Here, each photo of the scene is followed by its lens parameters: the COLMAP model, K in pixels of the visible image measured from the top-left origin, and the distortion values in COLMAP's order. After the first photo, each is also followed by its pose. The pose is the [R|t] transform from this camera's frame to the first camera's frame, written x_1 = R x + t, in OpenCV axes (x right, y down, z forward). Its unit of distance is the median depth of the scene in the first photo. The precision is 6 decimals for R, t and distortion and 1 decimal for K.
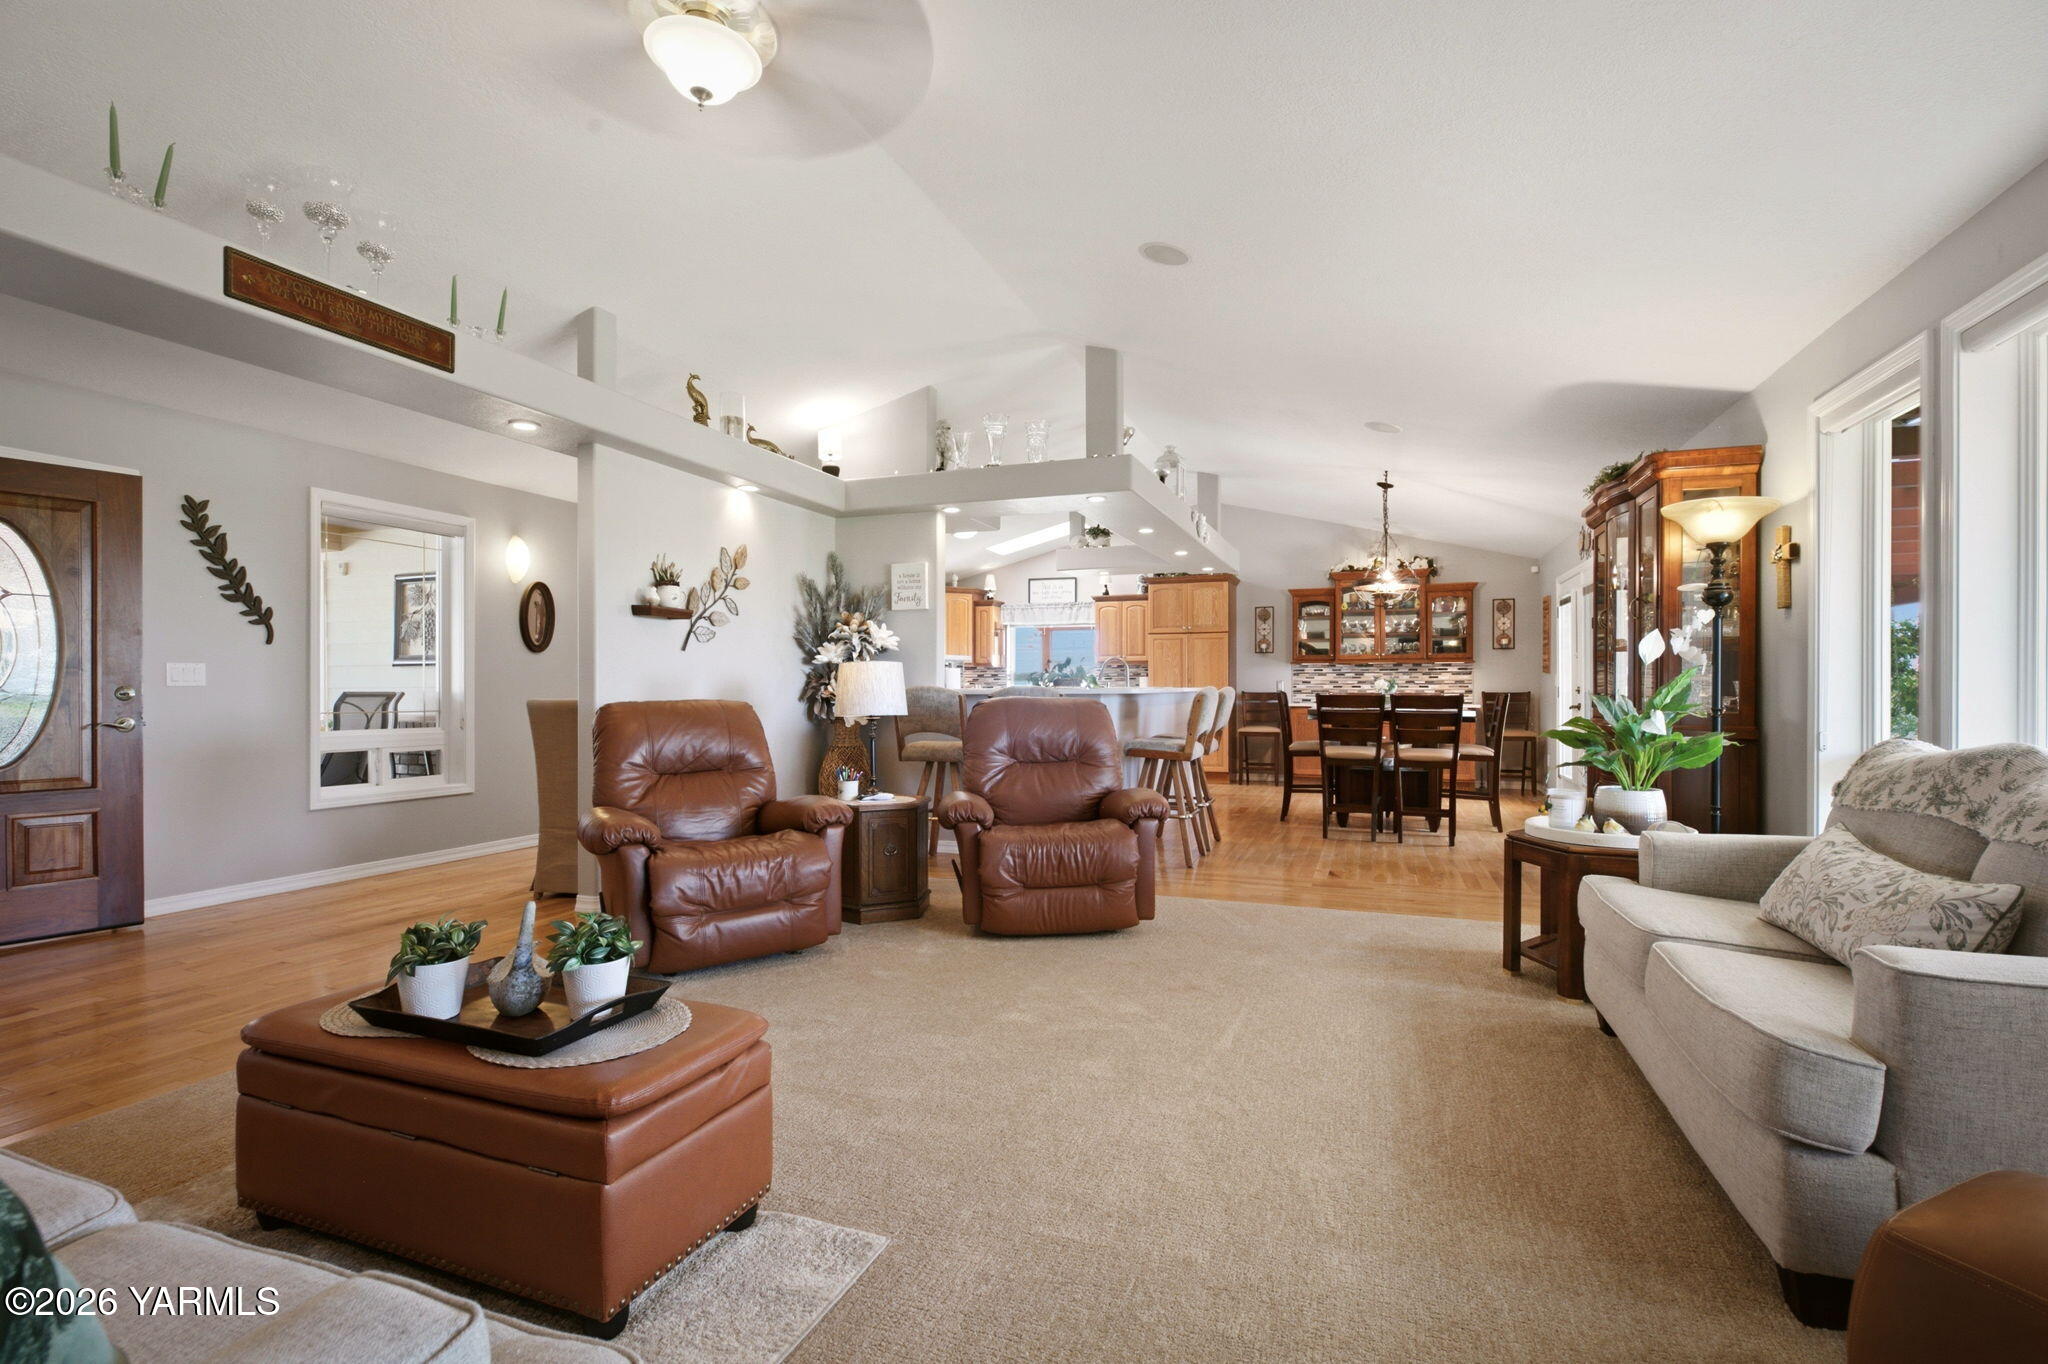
lens RADIAL K [[924.6, 0, 1024.4], [0, 924.6, 688.6], [0, 0, 1]] dist [-0.011817, -0.000827]
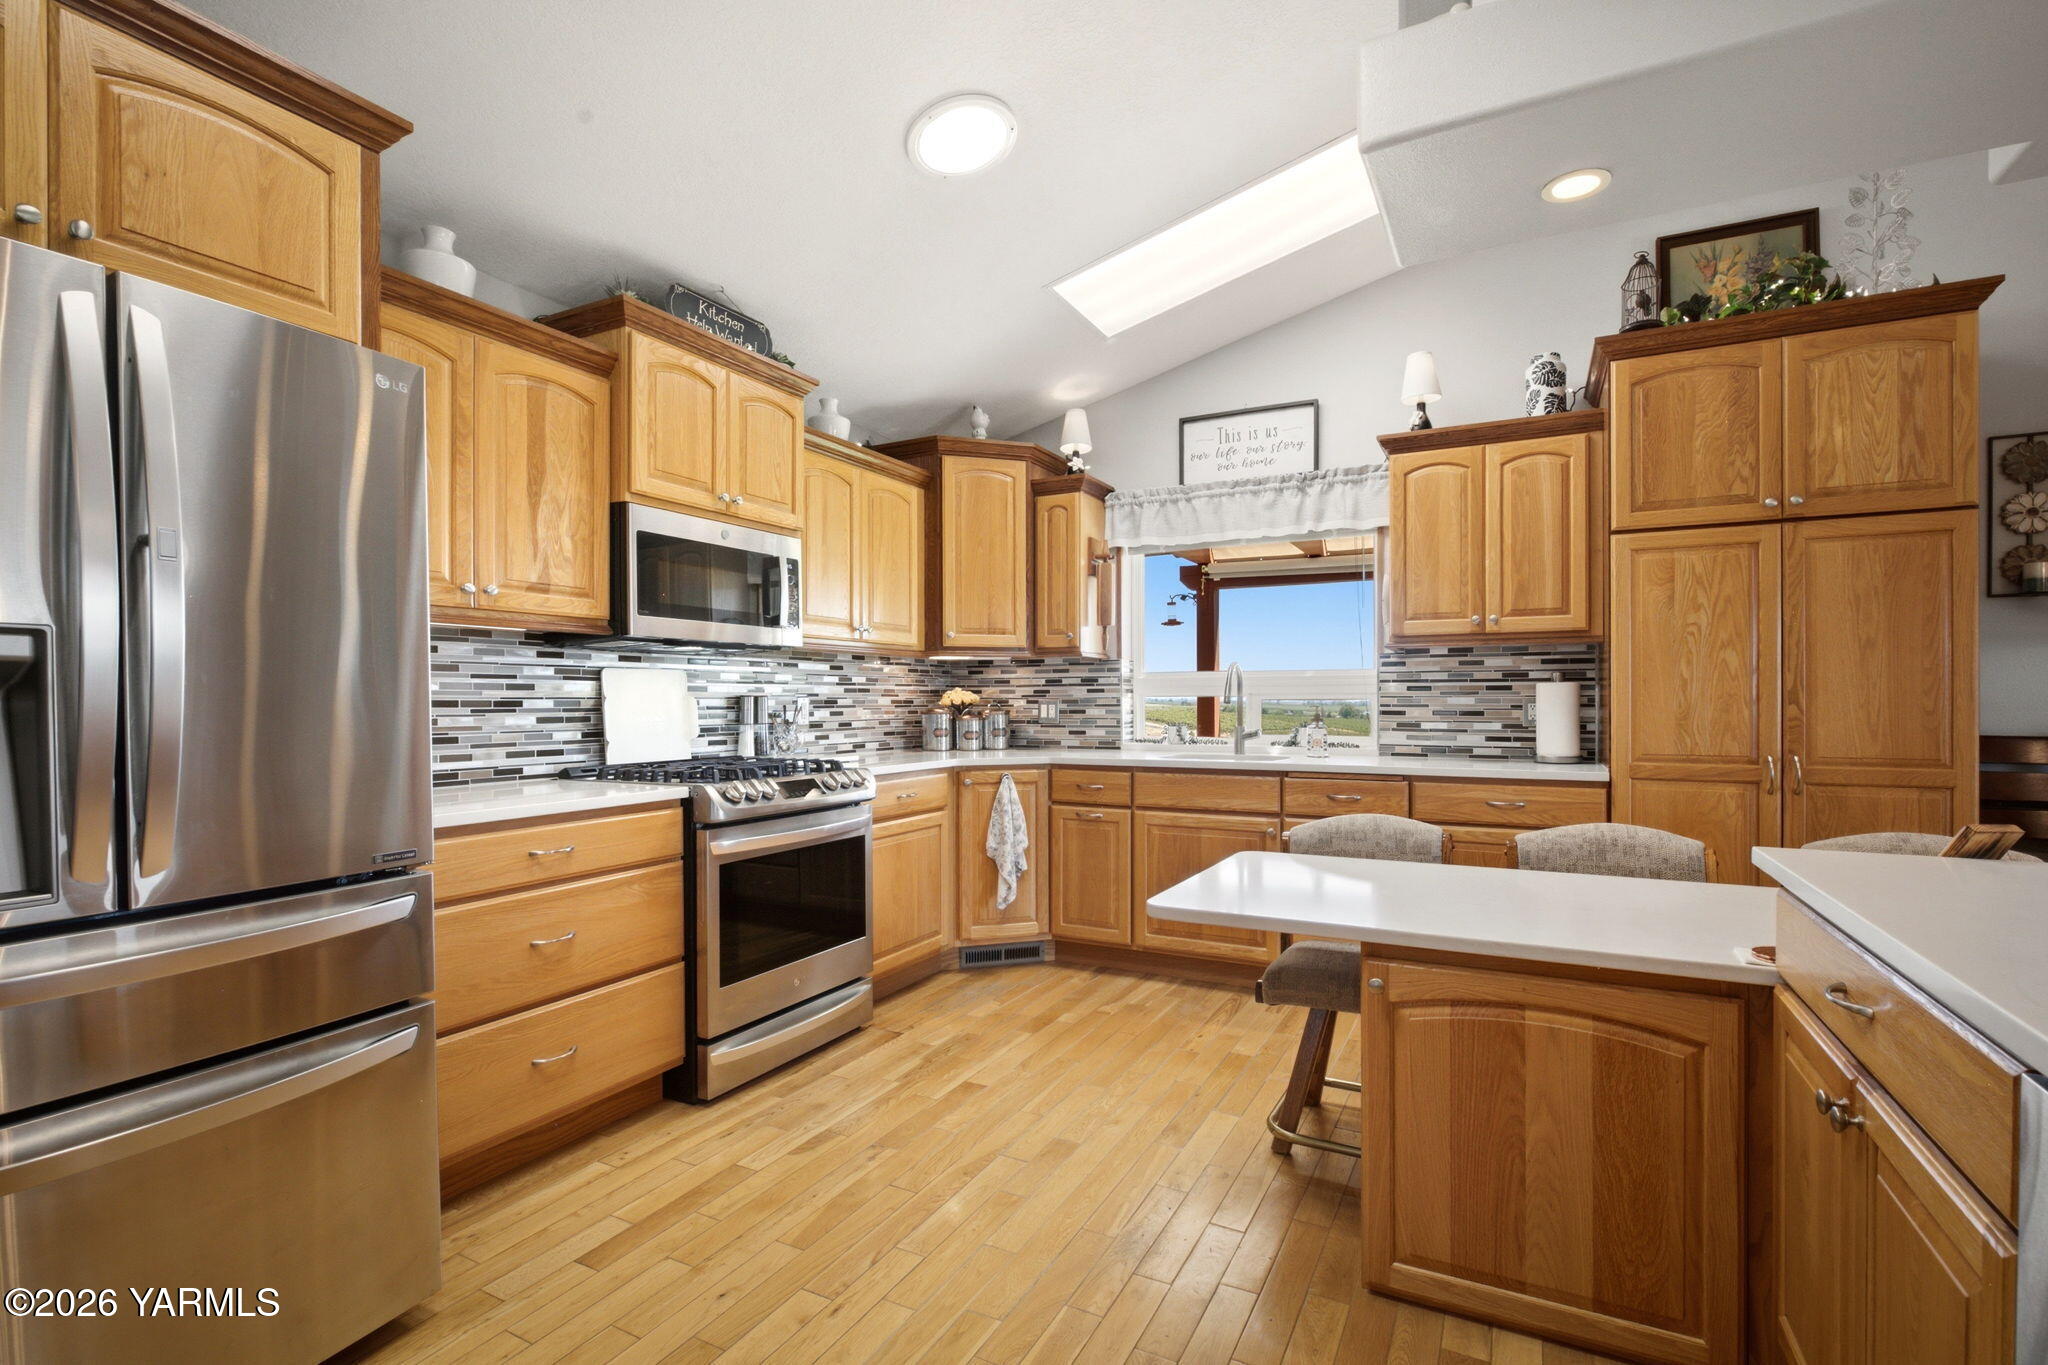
lens RADIAL K [[924.6, 0, 1028.5], [0, 924.6, 693.2], [0, 0, 1]] dist [-0.011817, -0.000827]
pose [[0.991968, -0.003616, -0.126436, -0.009093], [0.003190, 0.999989, -0.003569, -0.007791], [0.126448, 0.003137, 0.991968, 0.630989]]
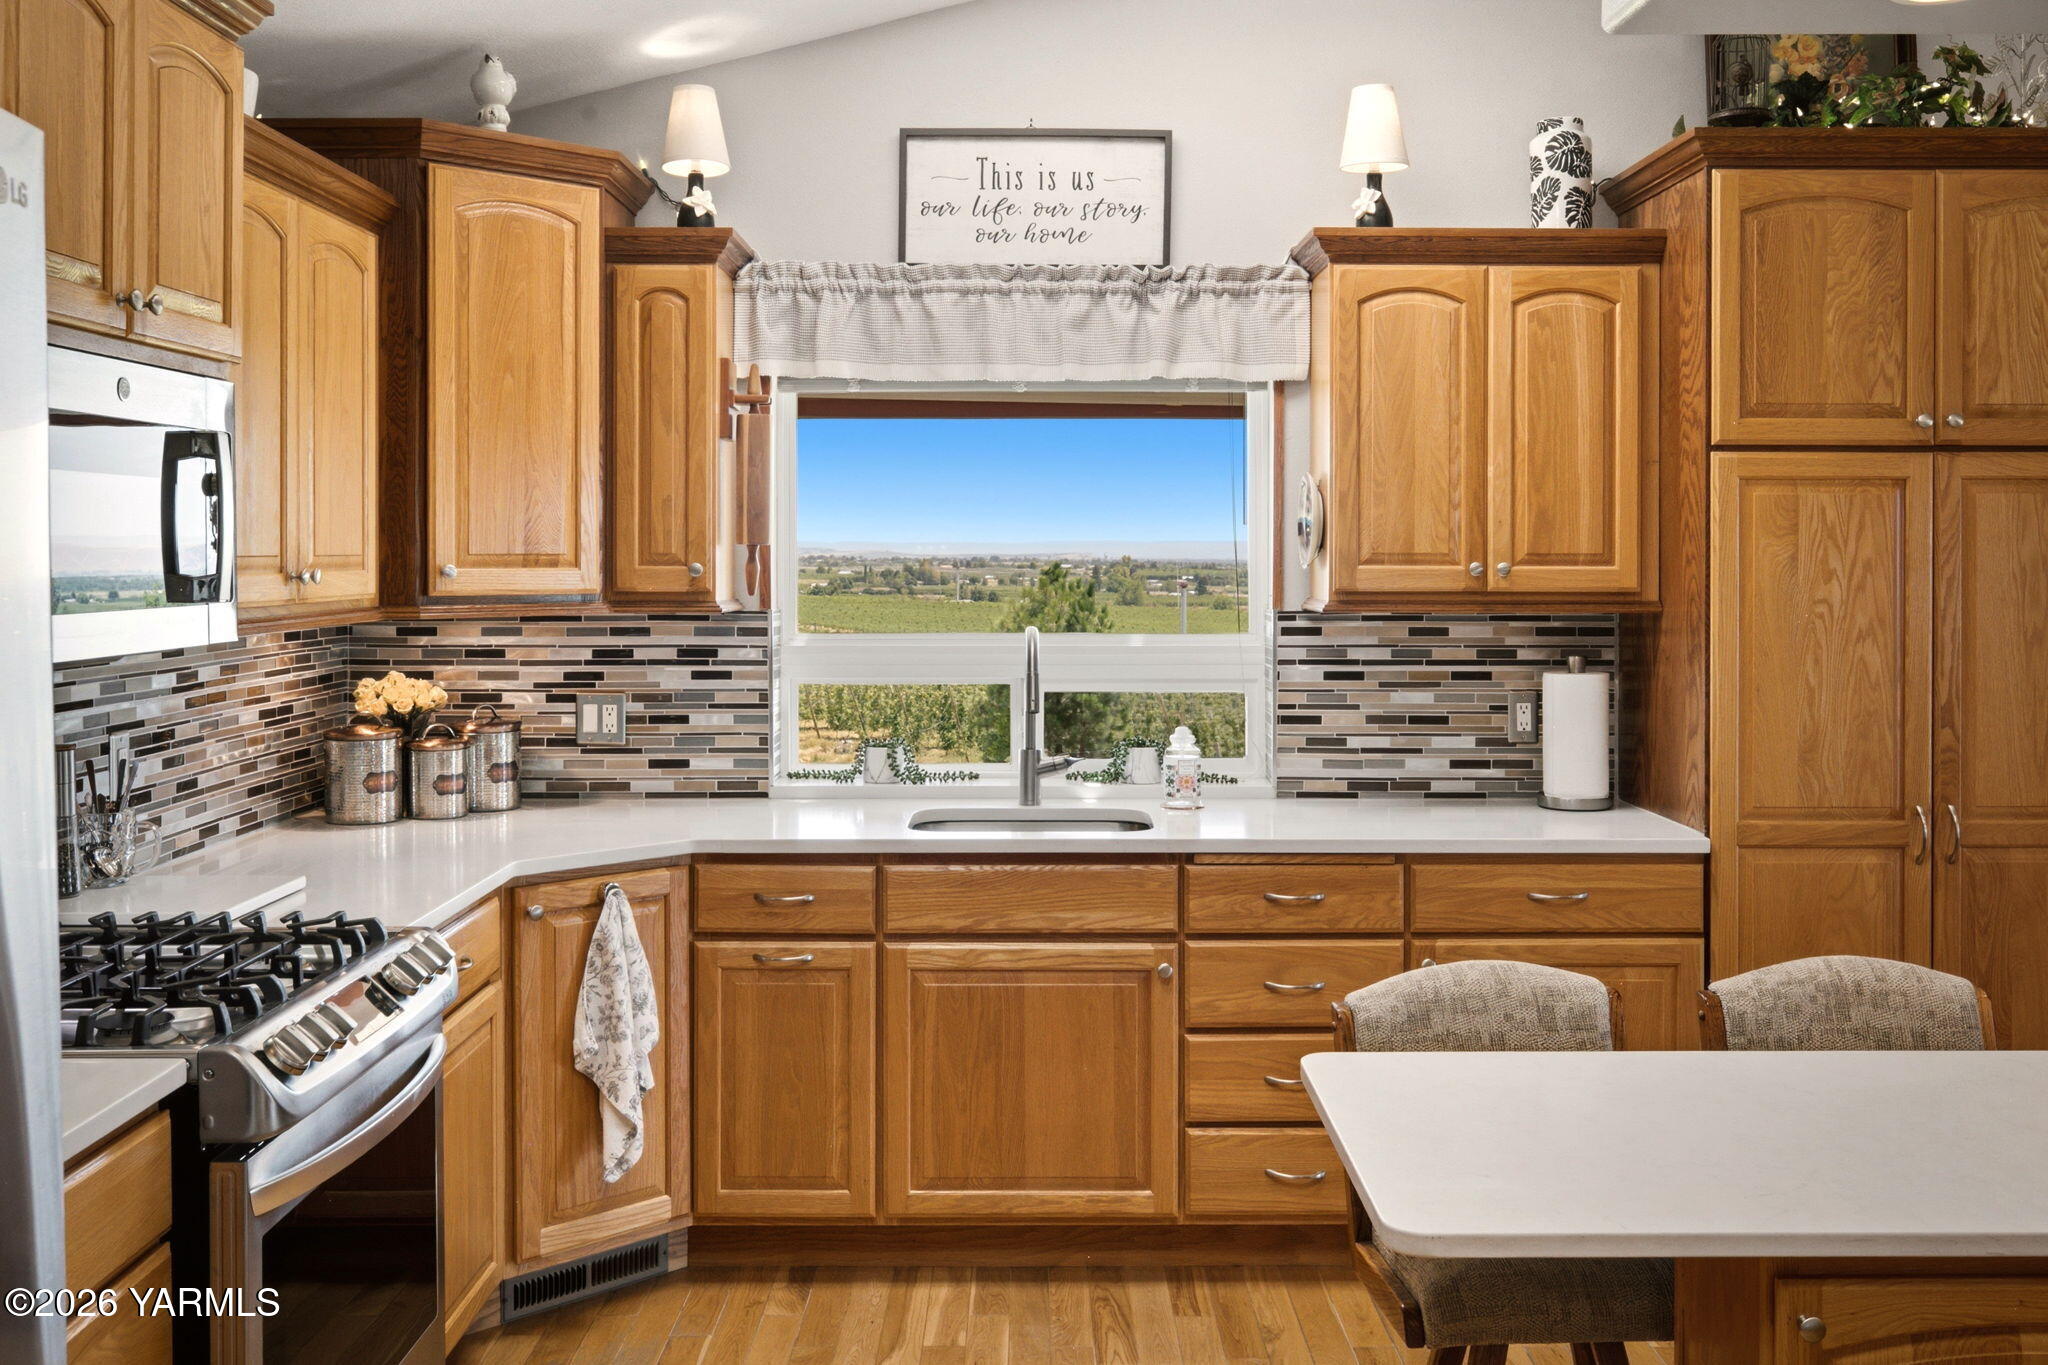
lens RADIAL K [[1923.0, 0, 1010.2], [0, 1923.0, 543.2], [0, 0, 1]] dist [-0.014618, 0.000000]
pose [[0.936608, 0.001259, 0.350378, -0.109874], [-0.001425, 0.999999, 0.000216, -0.036885], [-0.350377, -0.000701, 0.936608, 0.639715]]
